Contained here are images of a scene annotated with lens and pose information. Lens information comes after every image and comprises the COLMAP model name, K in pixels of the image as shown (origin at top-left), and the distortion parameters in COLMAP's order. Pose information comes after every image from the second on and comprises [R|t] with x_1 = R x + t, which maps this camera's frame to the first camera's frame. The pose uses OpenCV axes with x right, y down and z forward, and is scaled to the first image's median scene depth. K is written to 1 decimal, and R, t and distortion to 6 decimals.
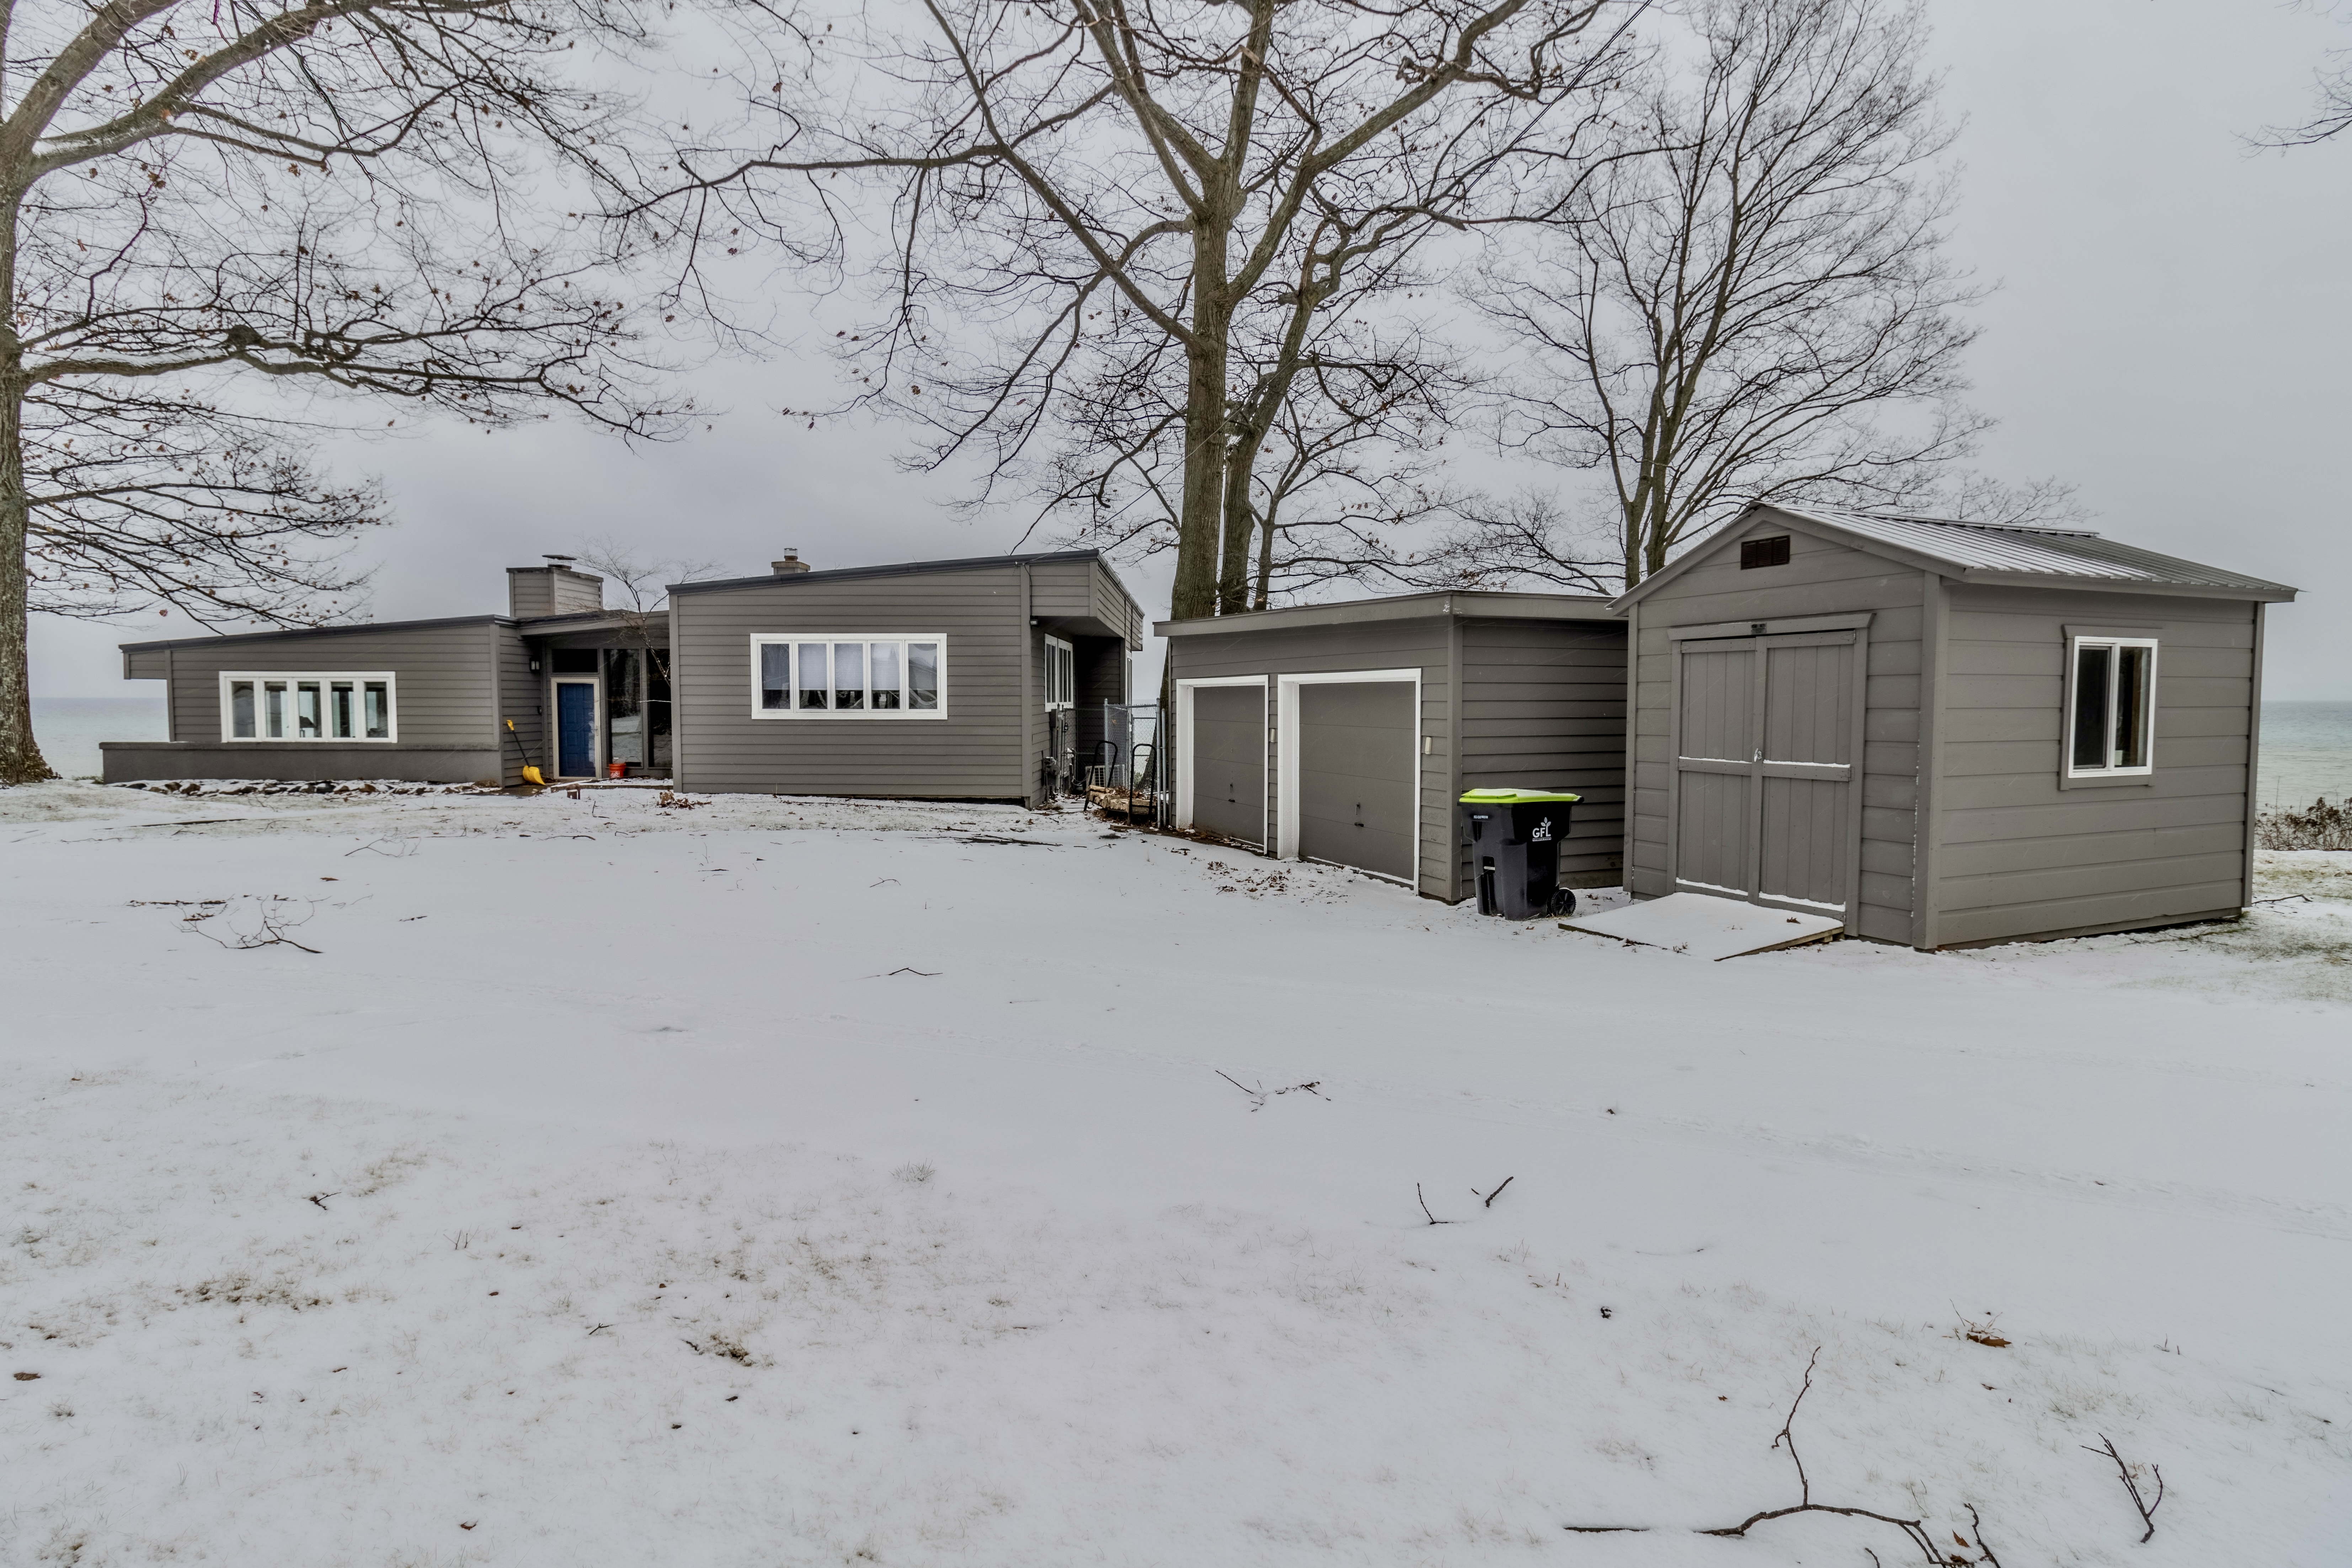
lens RADIAL K [[1166.8, 0, 1169.8], [0, 1166.8, 756.0], [0, 0, 1]] dist [0.000314, 0.000260]
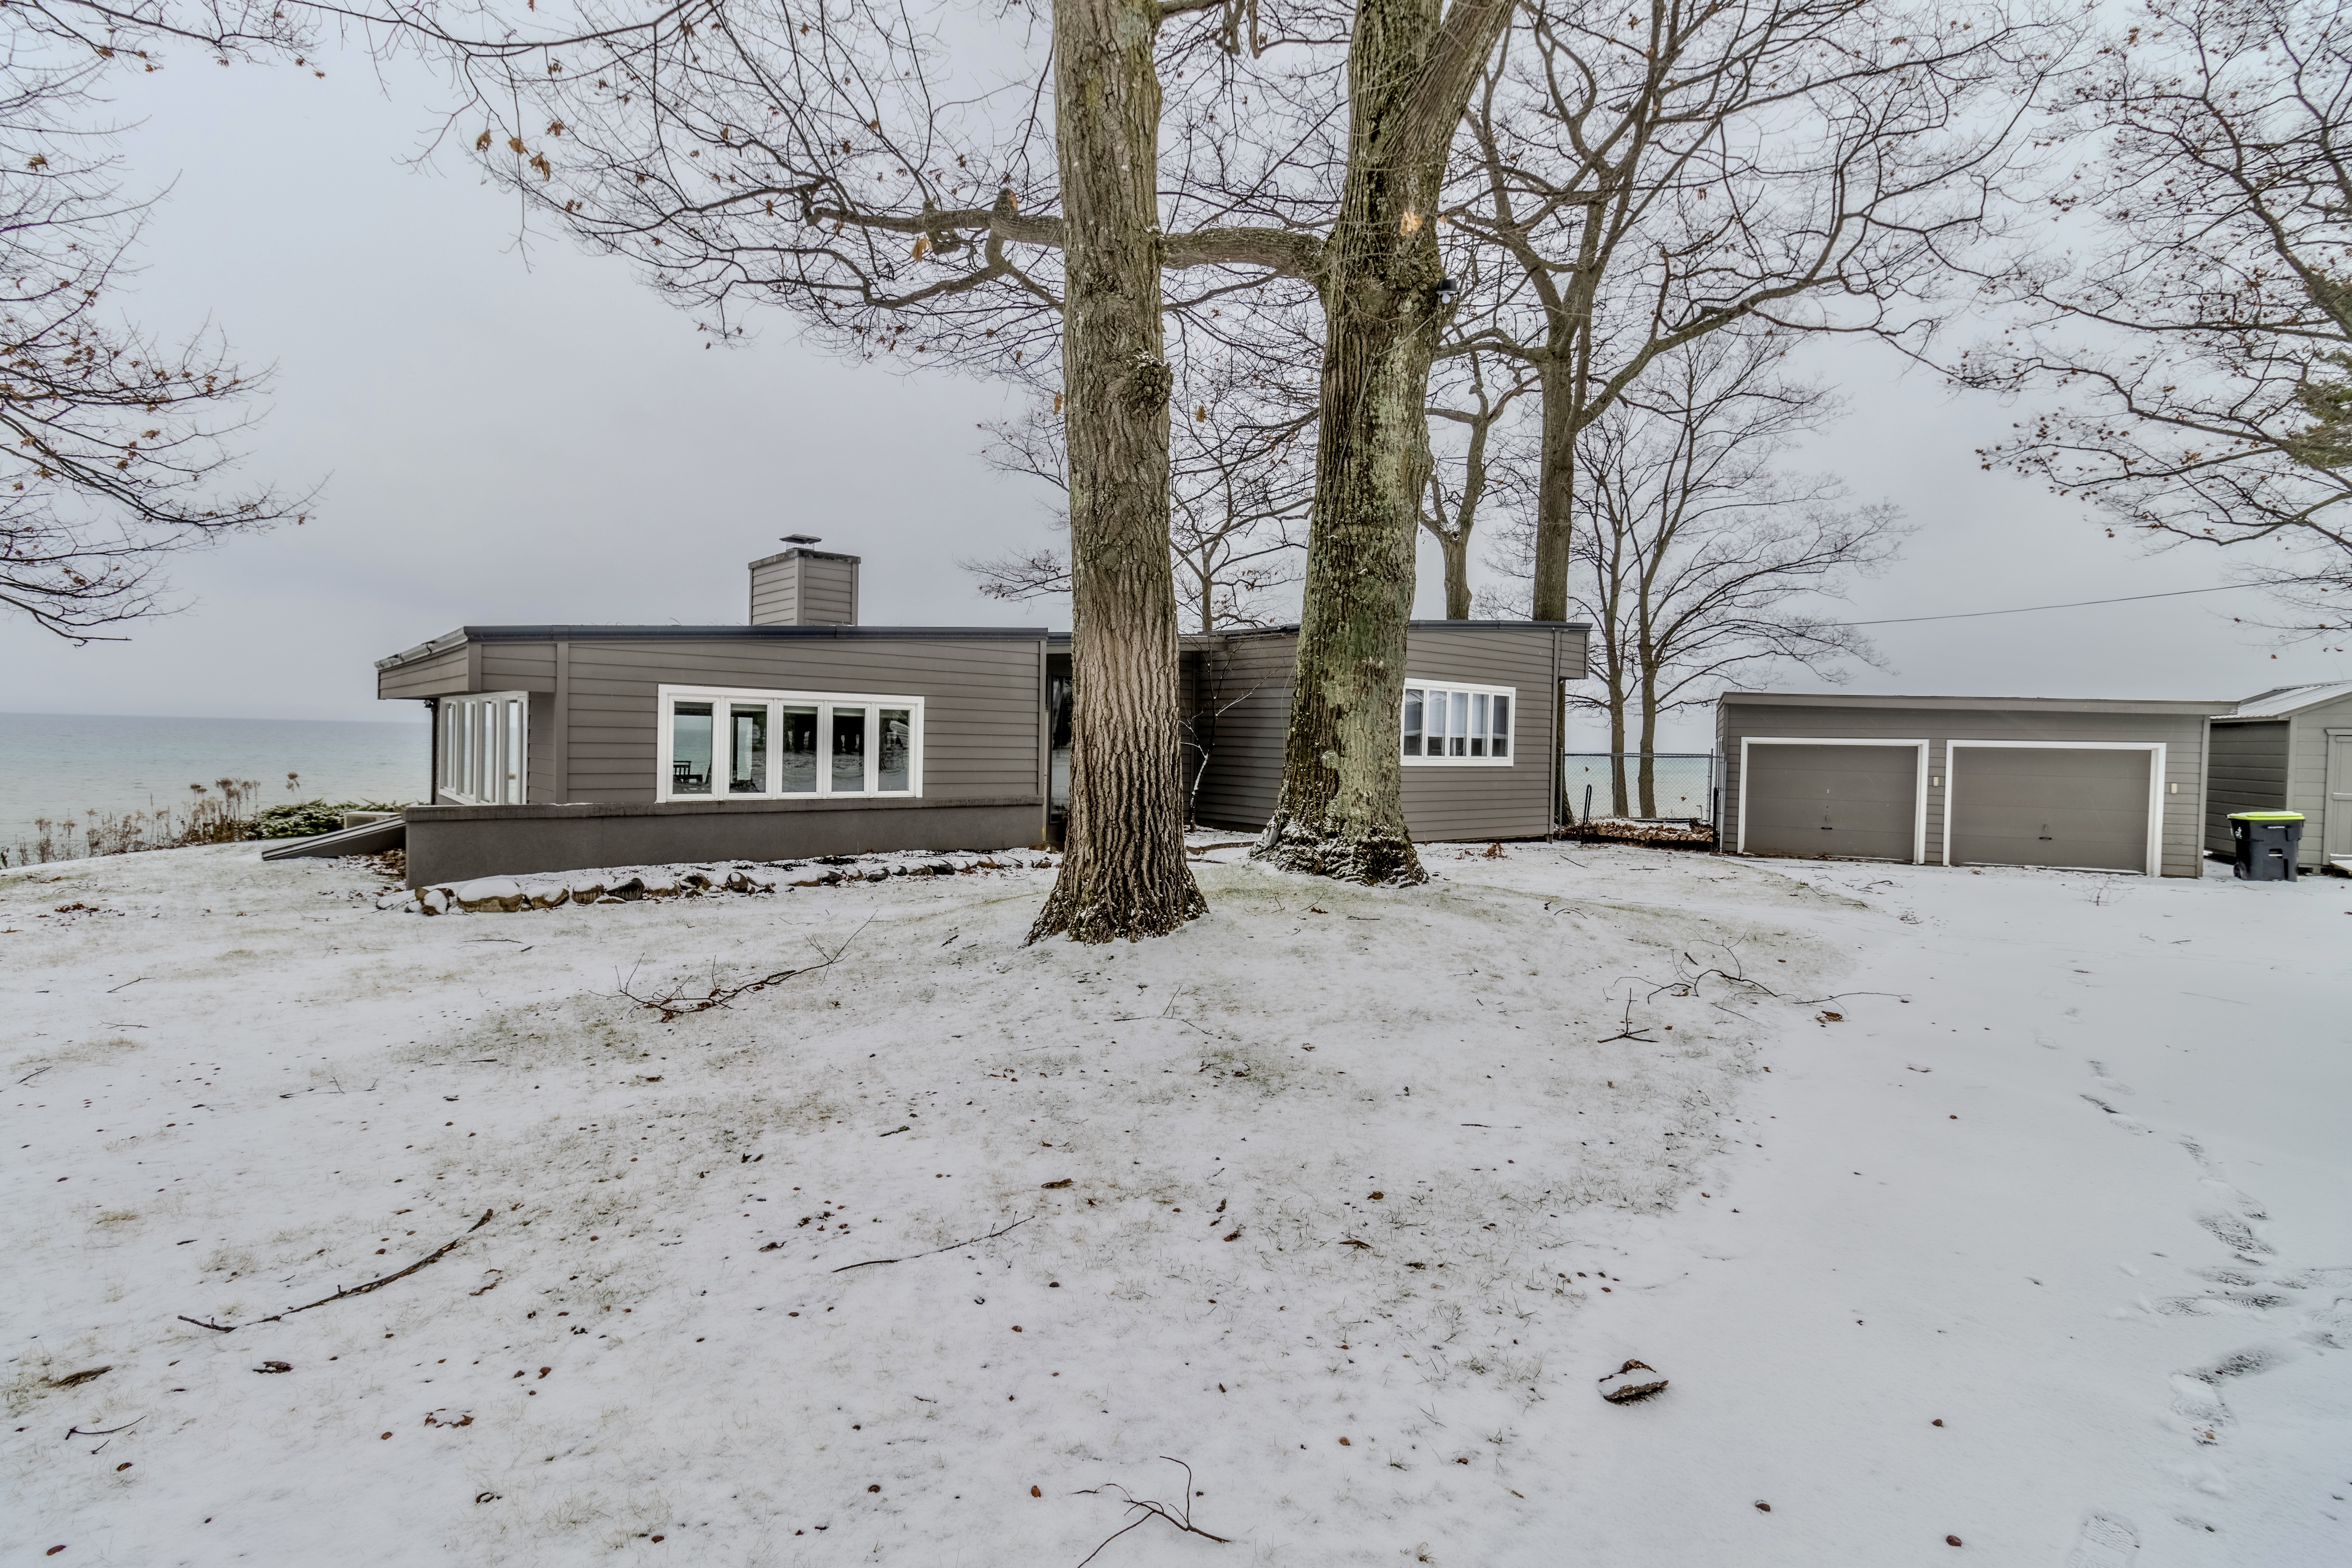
lens RADIAL K [[1112.6, 0, 1153.2], [0, 1112.6, 760.8], [0, 0, 1]] dist [0.000322, 0.000505]
pose [[0.742889, 0.003277, 0.669406, -1.011648], [0.013824, 0.999700, -0.020236, -0.017987], [-0.669271, 0.024287, 0.742621, 0.406203]]
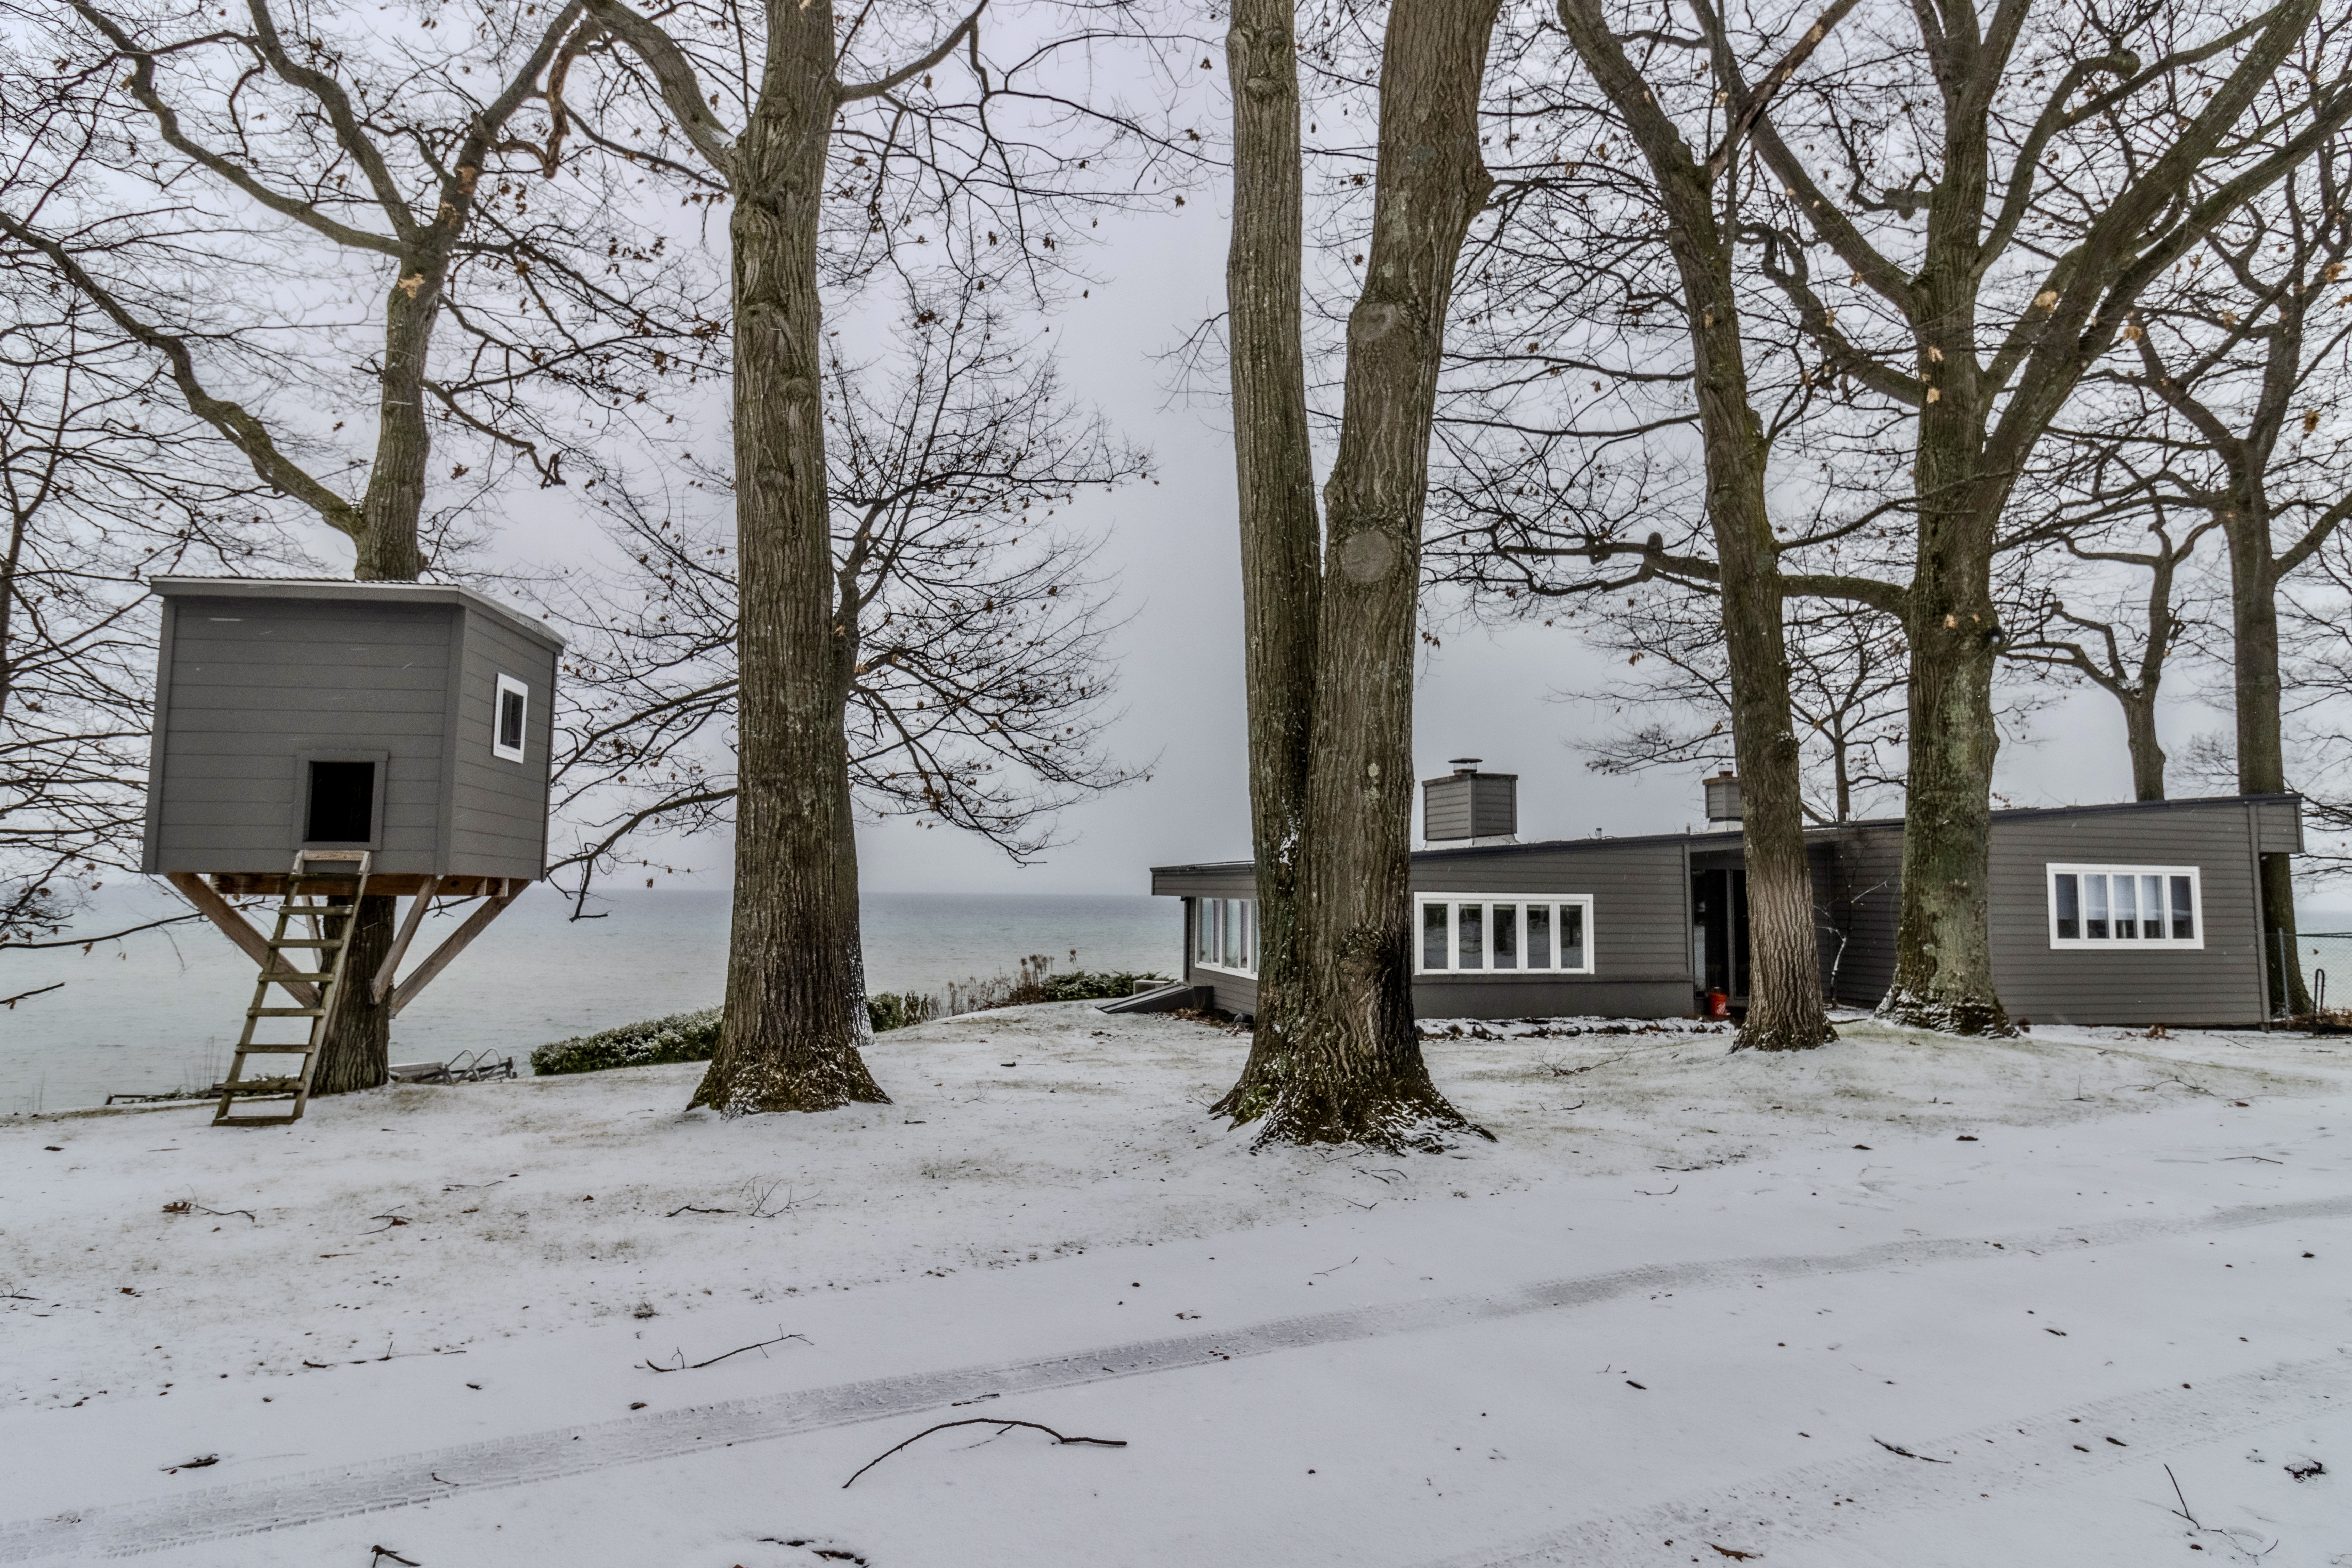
lens RADIAL K [[1411.1, 0, 1131.2], [0, 1411.1, 755.0], [0, 0, 1]] dist [0.002697, 0.002289]
pose [[0.953602, 0.038003, 0.298662, -1.334483], [0.006625, 0.989112, -0.147014, -0.020550], [-0.300997, 0.142171, 0.942968, 0.060425]]
